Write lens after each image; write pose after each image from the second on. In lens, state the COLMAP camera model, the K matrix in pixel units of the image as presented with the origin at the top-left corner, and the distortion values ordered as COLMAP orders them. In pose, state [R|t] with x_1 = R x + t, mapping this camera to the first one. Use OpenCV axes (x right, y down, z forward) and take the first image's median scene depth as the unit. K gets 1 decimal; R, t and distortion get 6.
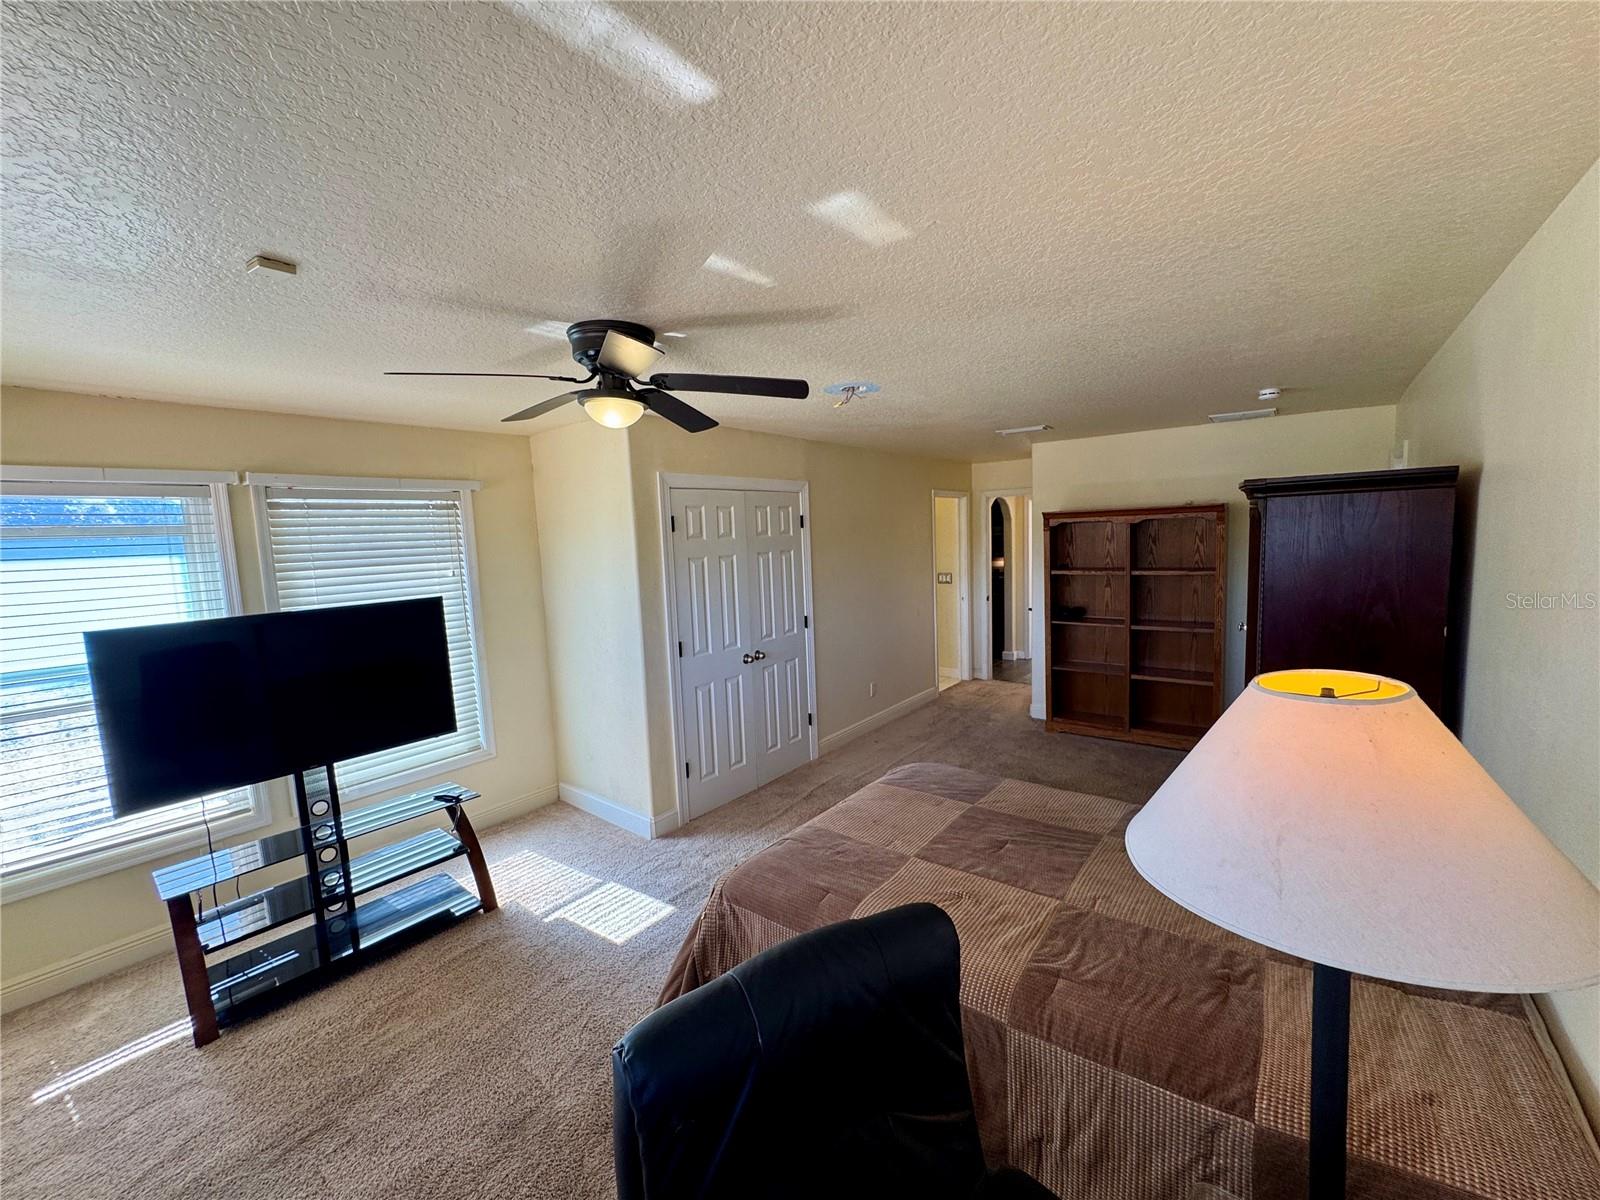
lens RADIAL K [[639.6, 0, 796.8], [0, 639.6, 602.1], [0, 0, 1]] dist [-0.002560, 0.000061]
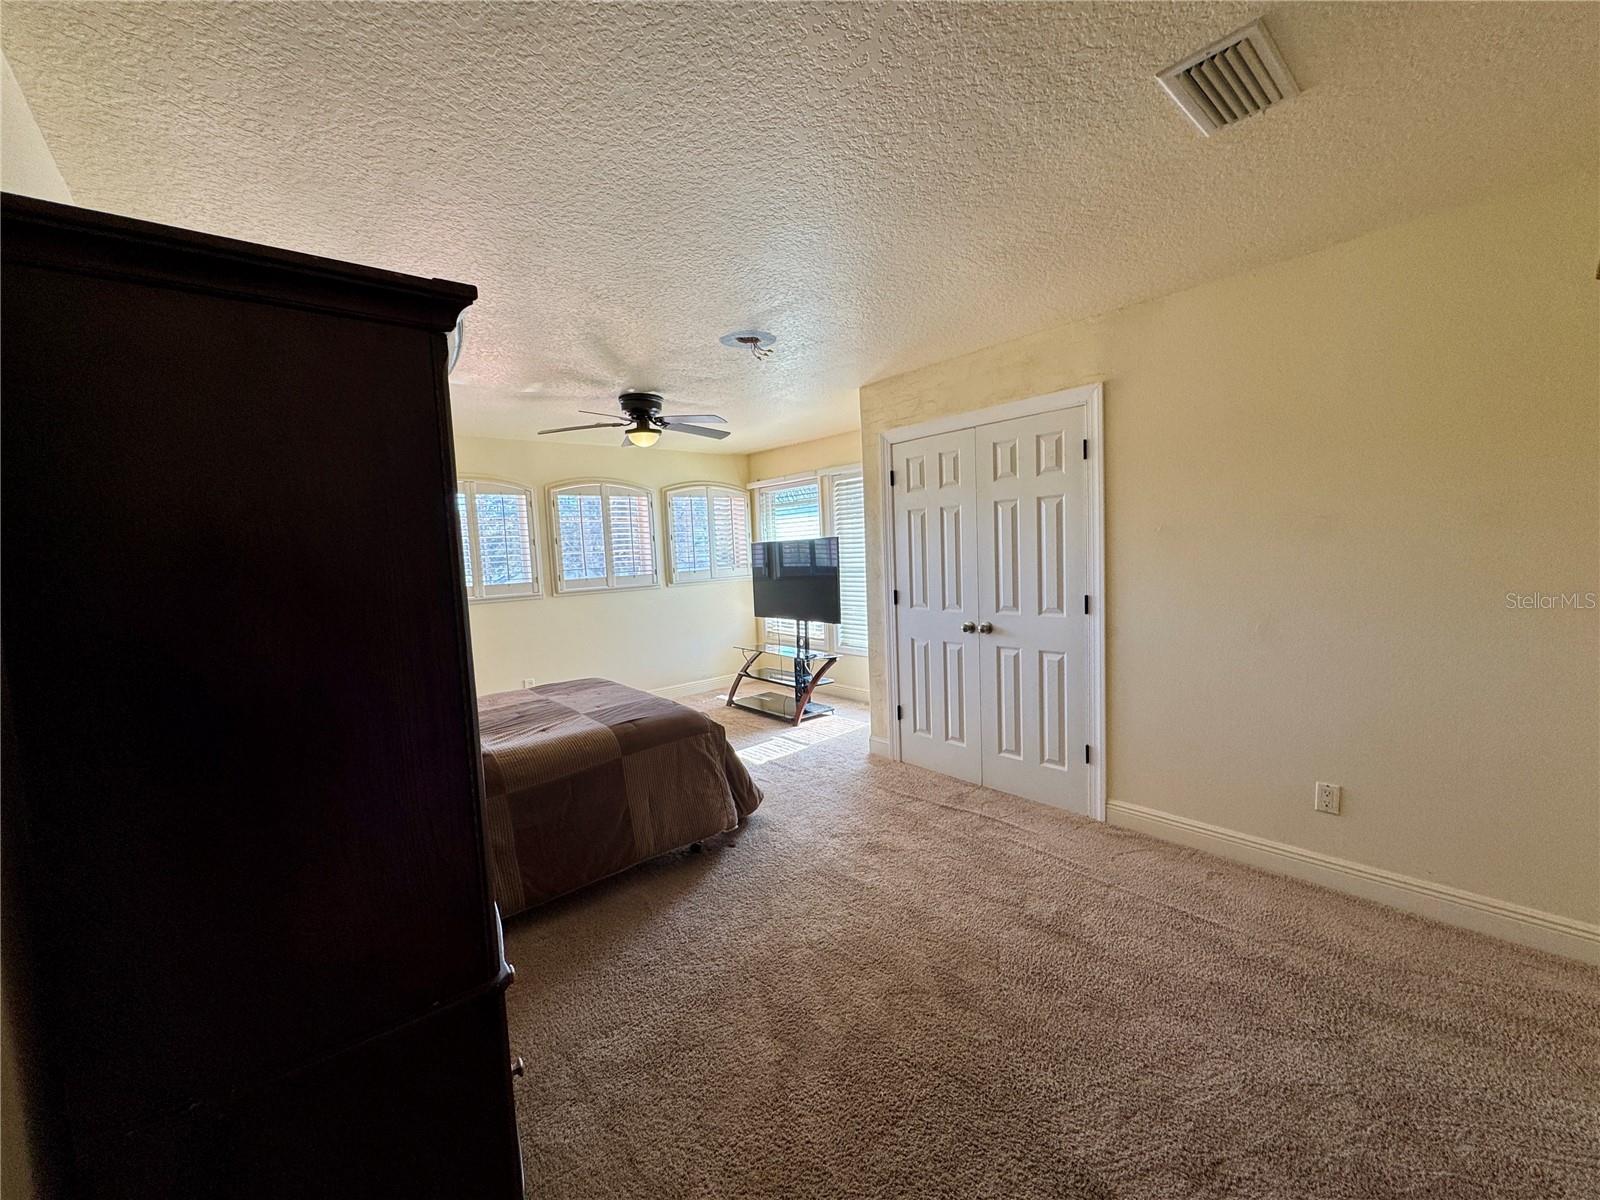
lens RADIAL K [[639.6, 0, 796.9], [0, 639.6, 597.8], [0, 0, 1]] dist [-0.002560, 0.000061]
pose [[-0.194585, 0.132977, -0.971830, 0.796586], [-0.045095, 0.988508, 0.144288, -0.064020], [0.979849, 0.071901, -0.186352, 0.939209]]
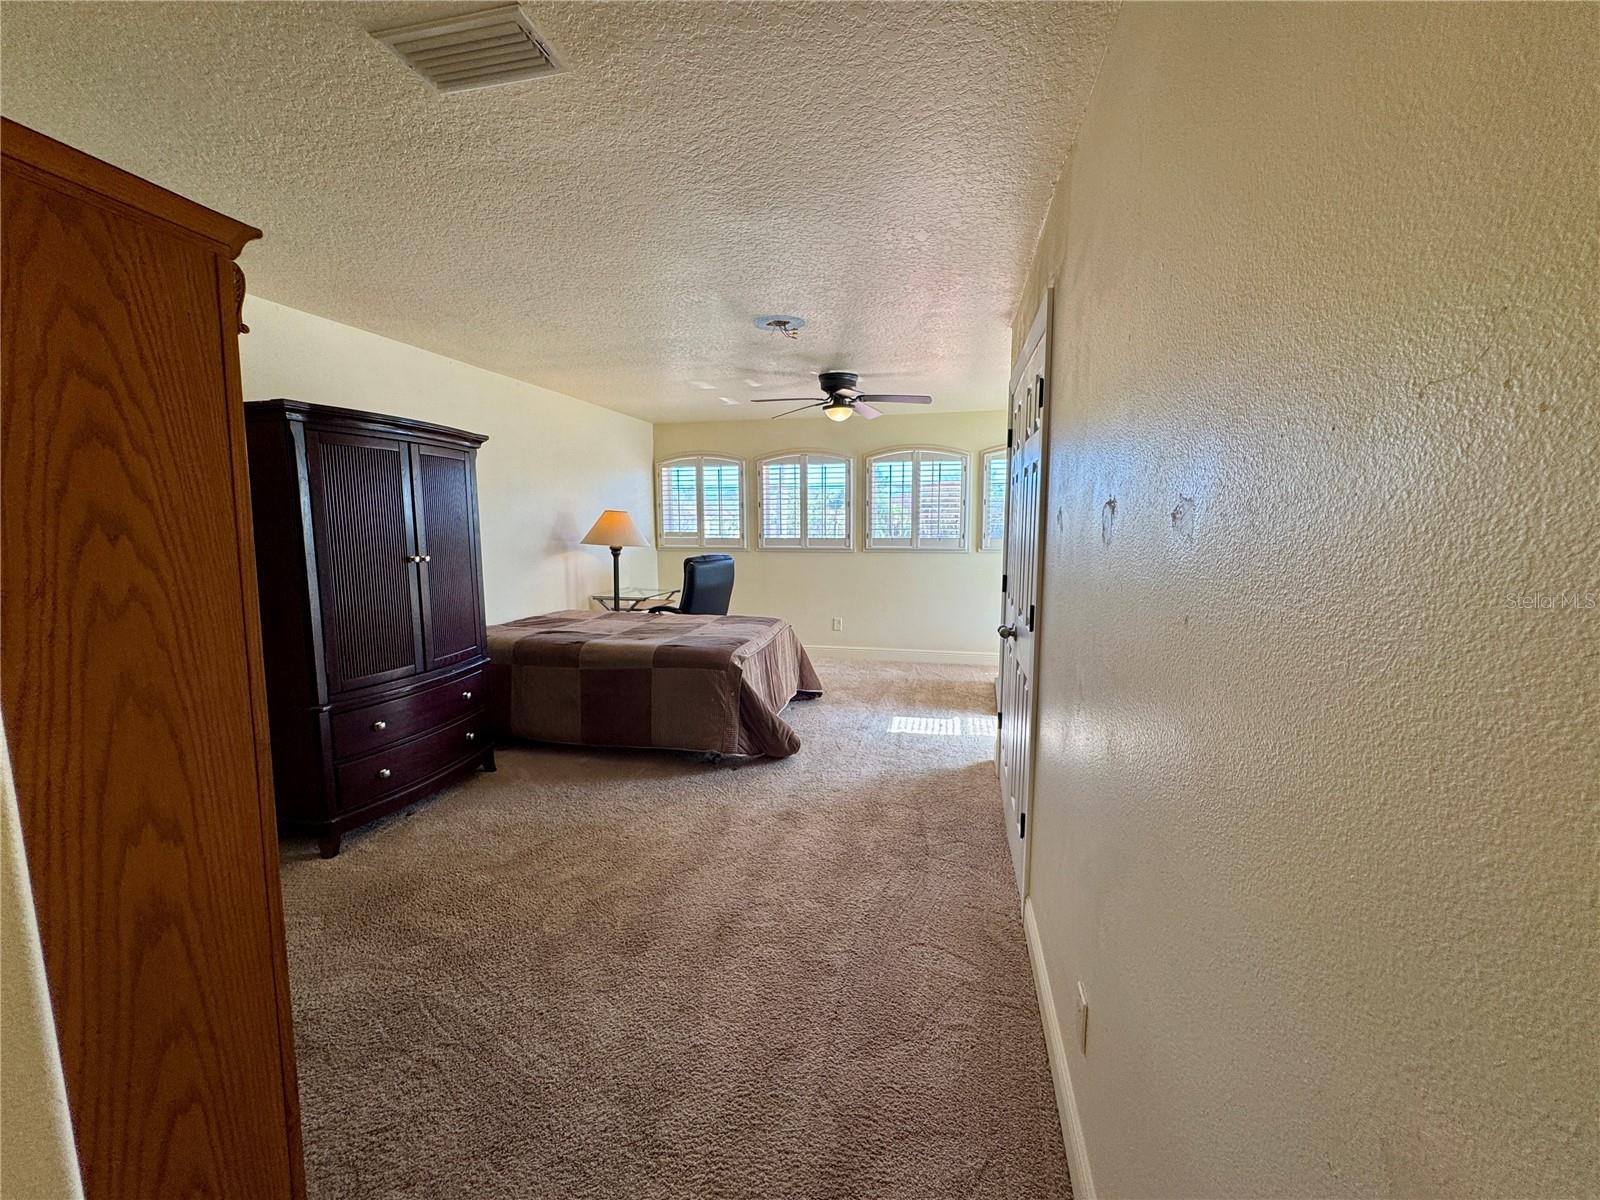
lens RADIAL K [[639.6, 0, 805.1], [0, 639.6, 597.1], [0, 0, 1]] dist [-0.002560, 0.000061]
pose [[-0.898042, 0.101687, -0.427996, 0.400435], [-0.000073, 0.972882, 0.231301, -0.101759], [0.439910, 0.207749, -0.873682, 1.498004]]
